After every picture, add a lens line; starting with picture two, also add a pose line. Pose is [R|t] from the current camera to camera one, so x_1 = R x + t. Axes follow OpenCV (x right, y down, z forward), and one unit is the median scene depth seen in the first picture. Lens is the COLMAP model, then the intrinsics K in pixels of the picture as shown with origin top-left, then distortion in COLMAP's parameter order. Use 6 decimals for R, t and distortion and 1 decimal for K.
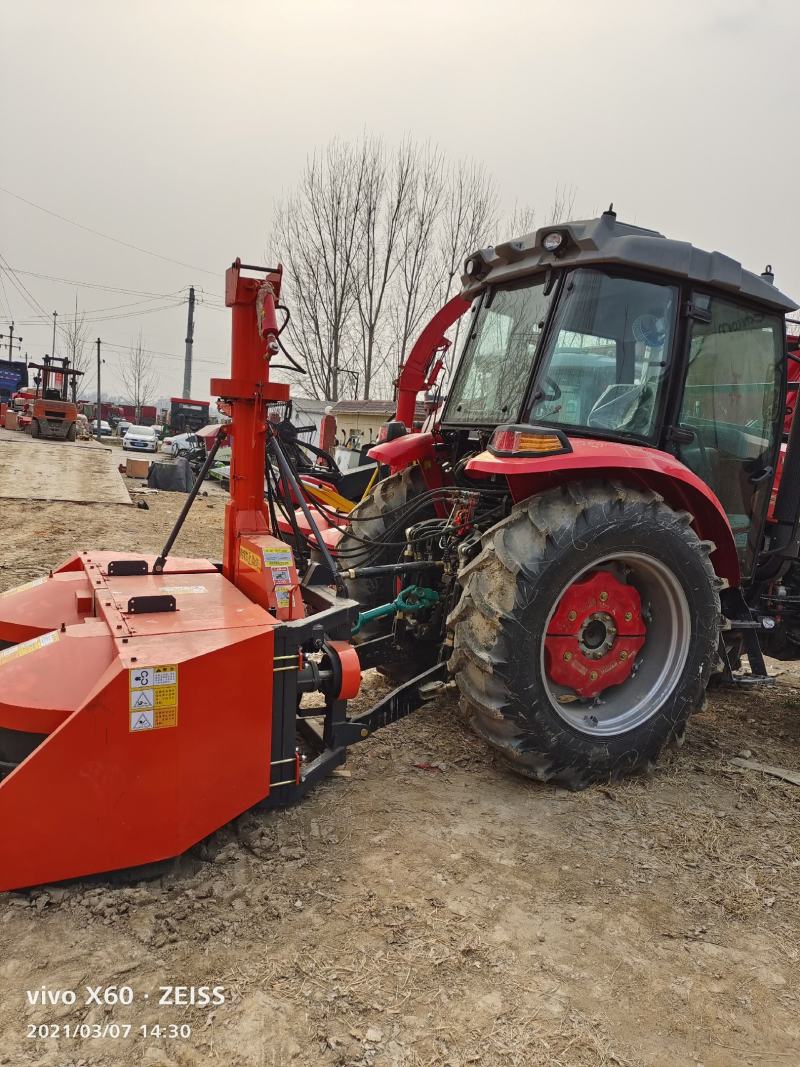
lens RADIAL K [[798.5, 0, 400.0], [0, 798.5, 533.5], [0, 0, 1]] dist [0.102371, -0.189859]
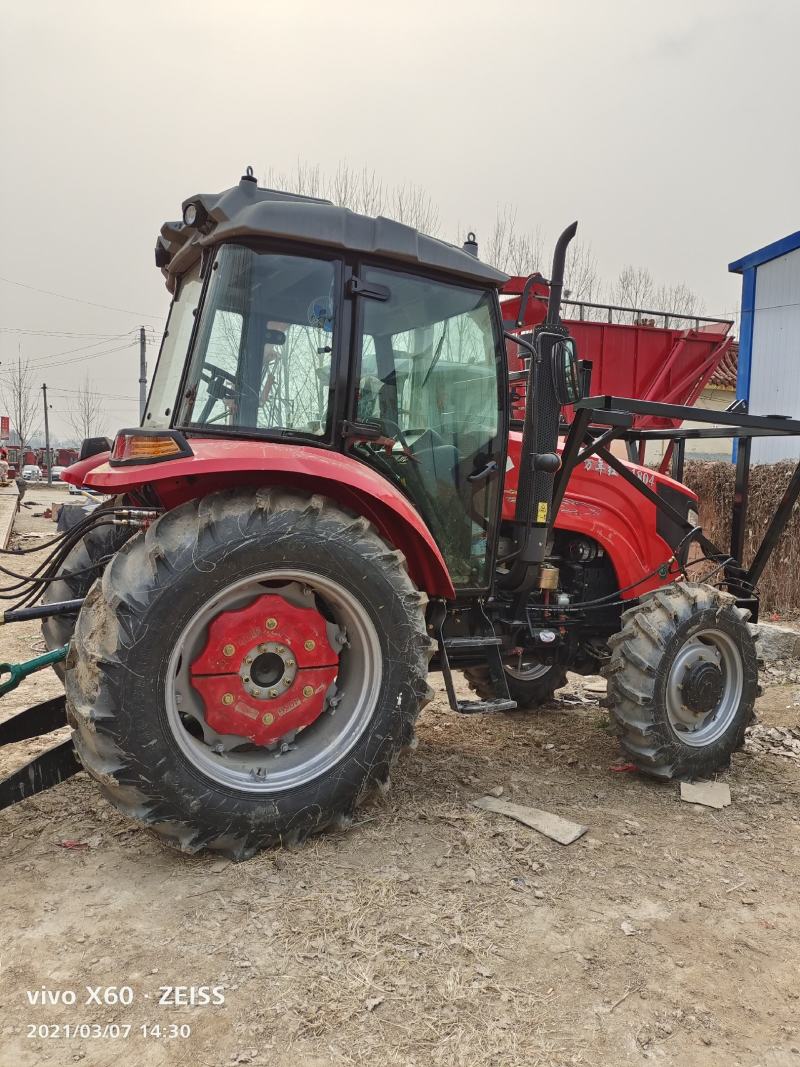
lens RADIAL K [[798.5, 0, 400.0], [0, 798.5, 533.5], [0, 0, 1]] dist [0.102371, -0.189859]
pose [[0.997466, -0.066930, 0.024105, 0.370734], [0.067669, 0.997218, -0.031266, 0.018575], [-0.021946, 0.032818, 0.999220, 0.147301]]
